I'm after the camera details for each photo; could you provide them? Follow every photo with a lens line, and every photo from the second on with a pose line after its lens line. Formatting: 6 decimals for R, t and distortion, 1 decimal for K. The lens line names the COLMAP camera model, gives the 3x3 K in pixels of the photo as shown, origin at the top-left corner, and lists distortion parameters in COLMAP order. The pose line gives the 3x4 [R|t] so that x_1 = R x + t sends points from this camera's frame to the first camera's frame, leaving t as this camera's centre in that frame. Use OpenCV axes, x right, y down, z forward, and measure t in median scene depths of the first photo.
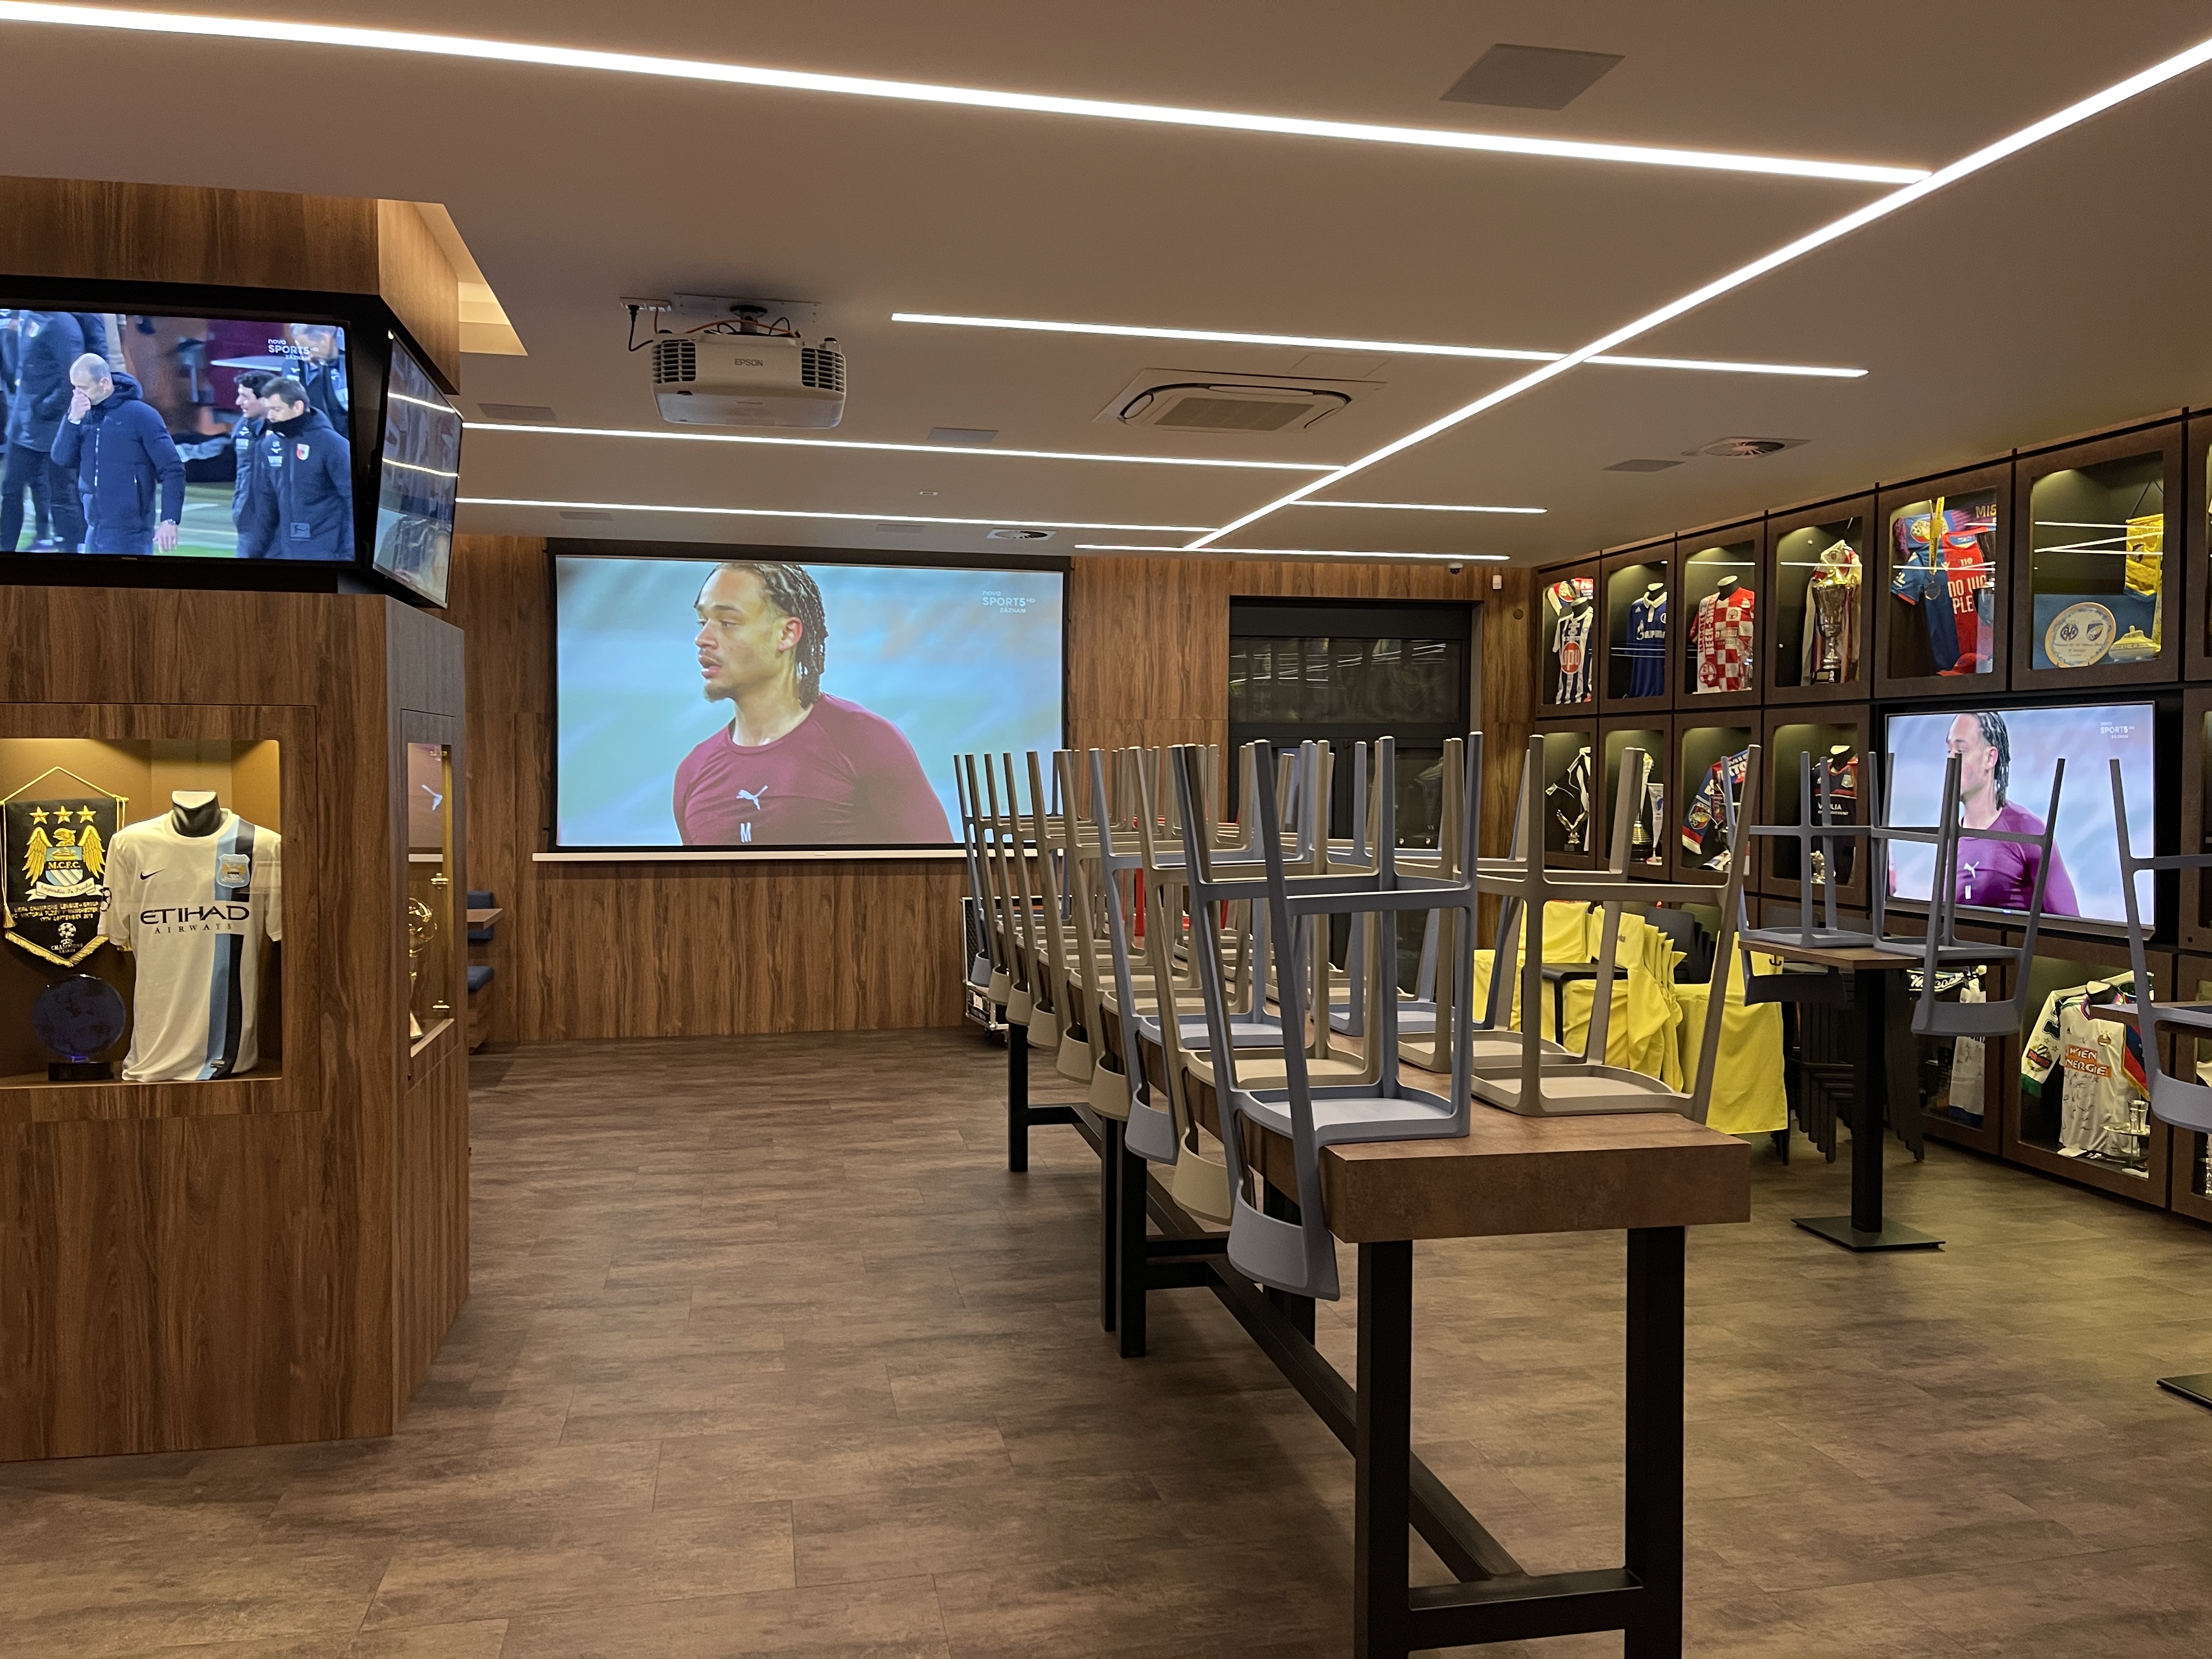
lens RADIAL K [[1618.0, 0, 1106.0], [0, 1618.0, 829.5], [0, 0, 1]] dist [0.000857, -0.000258]
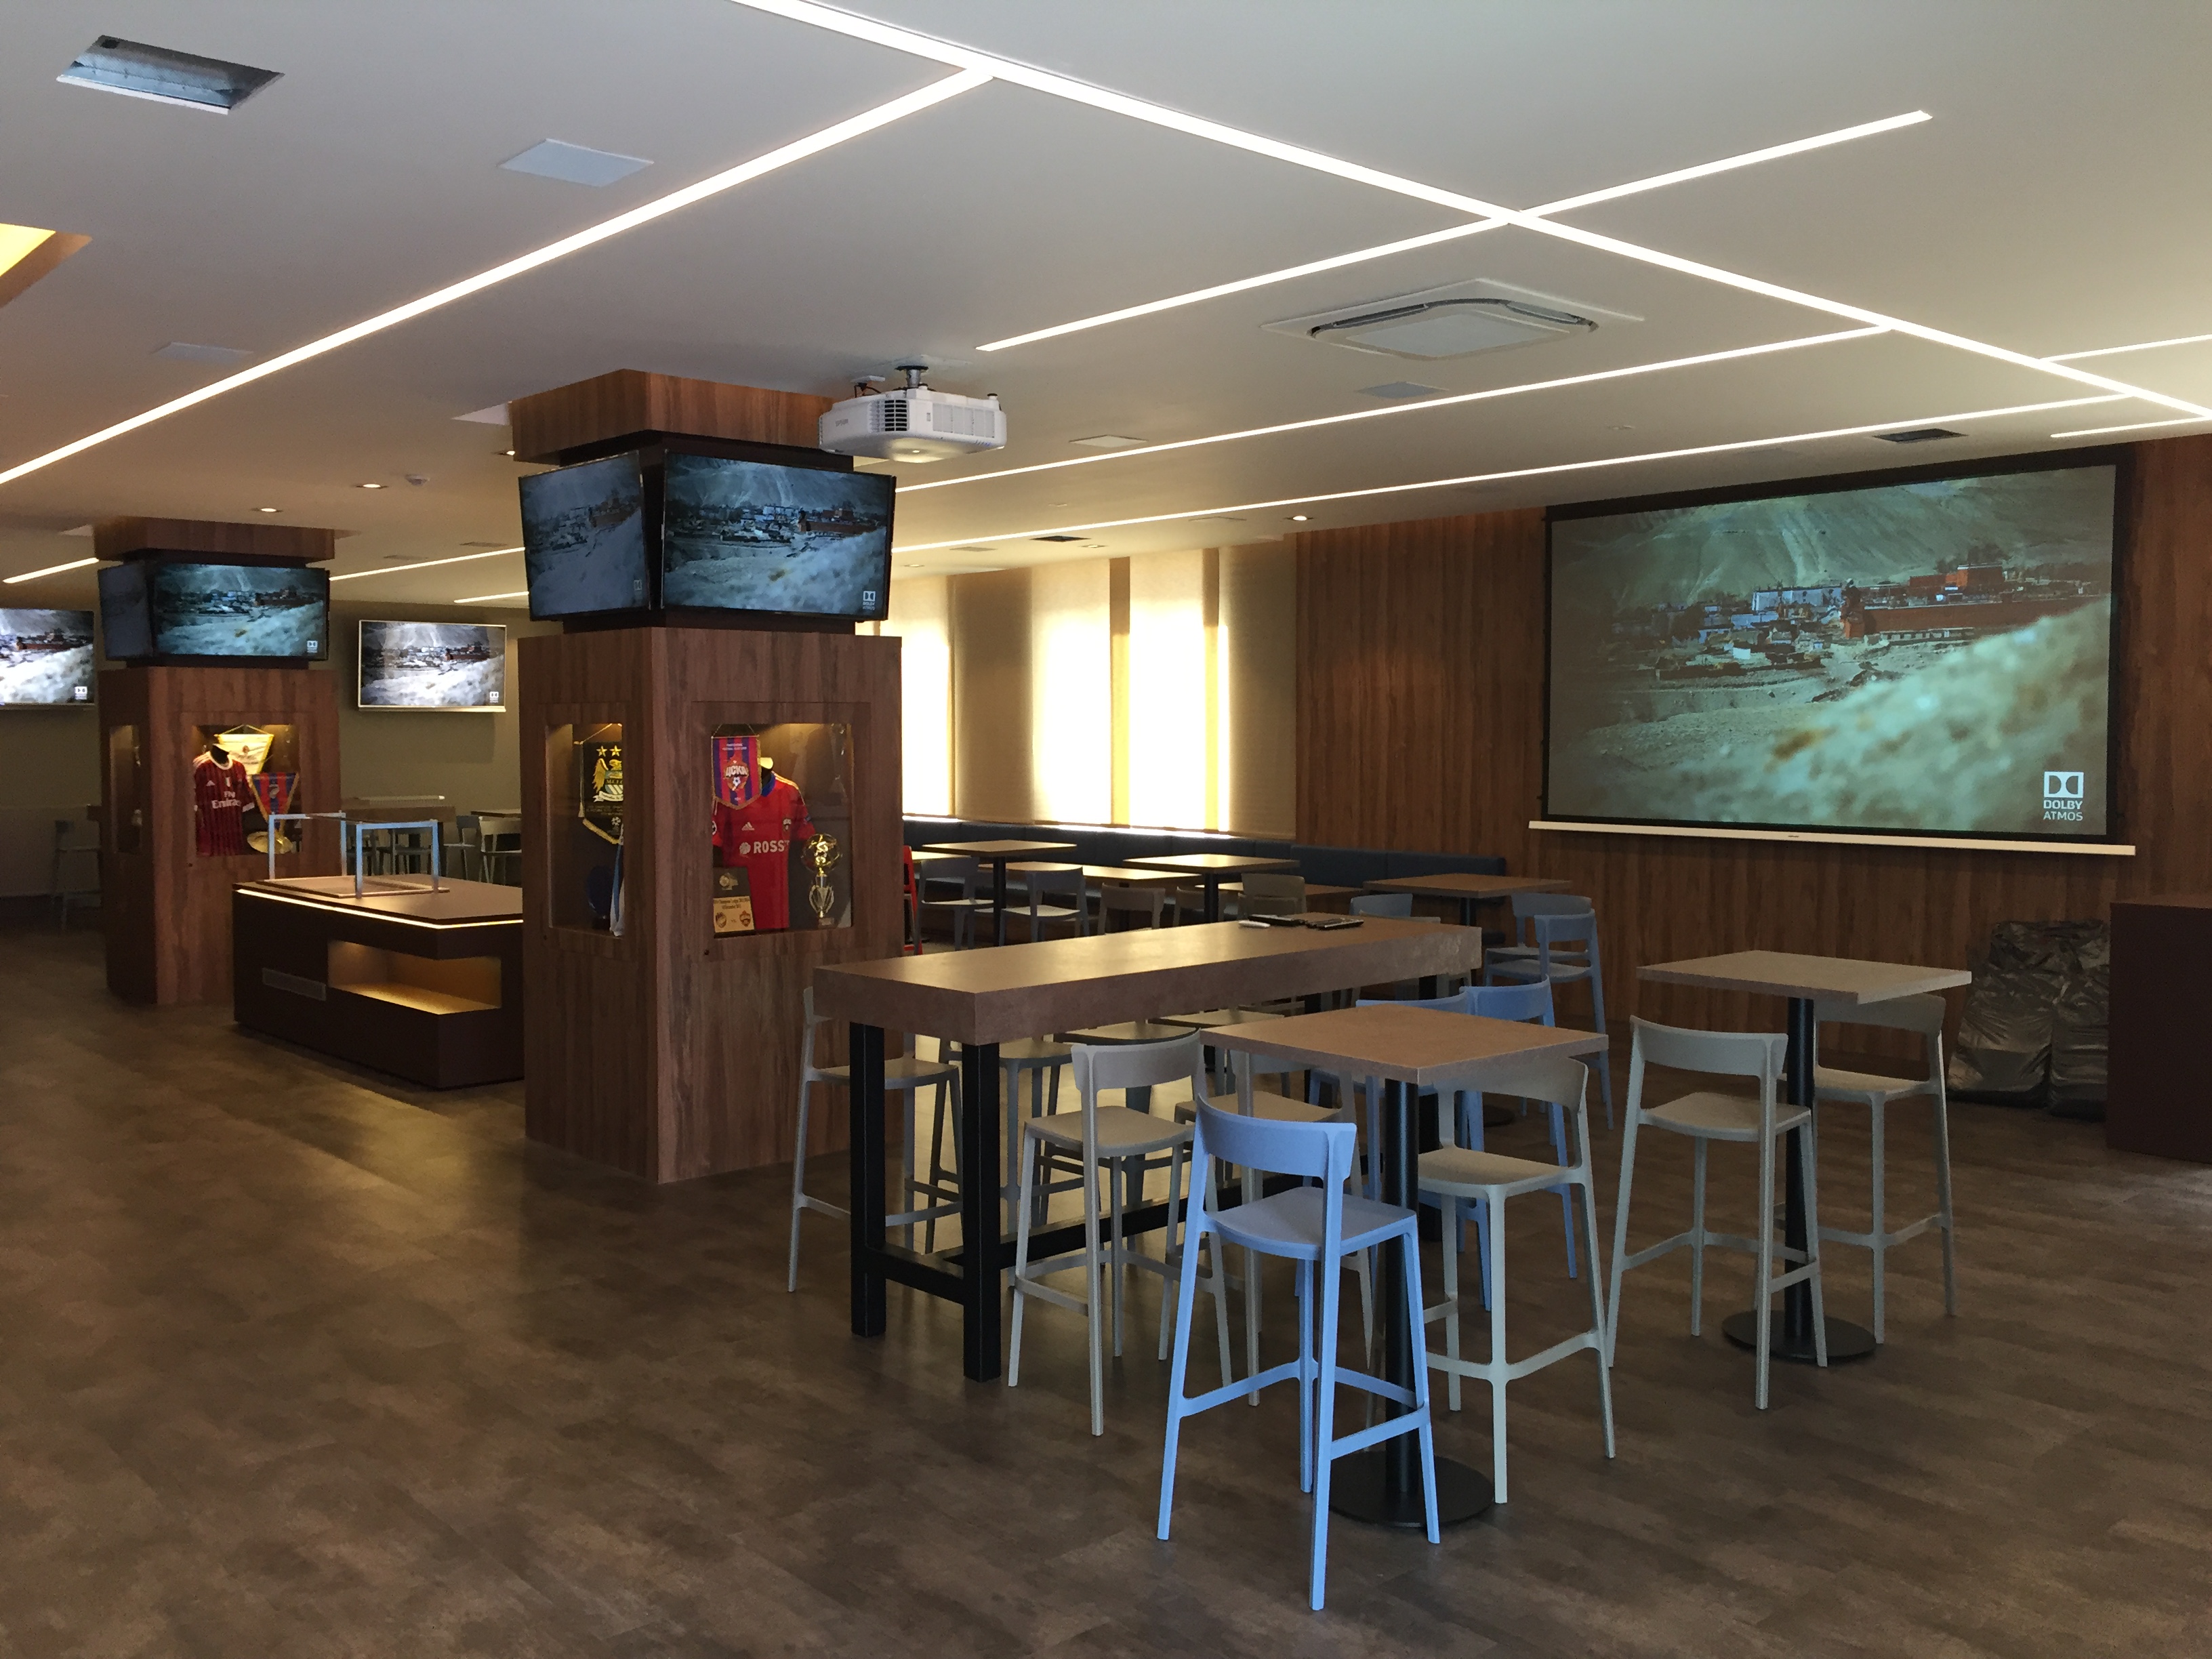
lens RADIAL K [[1880.0, 0, 1106.0], [0, 1880.0, 829.5], [0, 0, 1]] dist [0.013683, 0.004635]
pose [[0.508445, 0.044048, -0.859967, 0.495770], [-0.030158, 0.998989, 0.033338, -0.010640], [0.860566, 0.008984, 0.509259, 0.185250]]
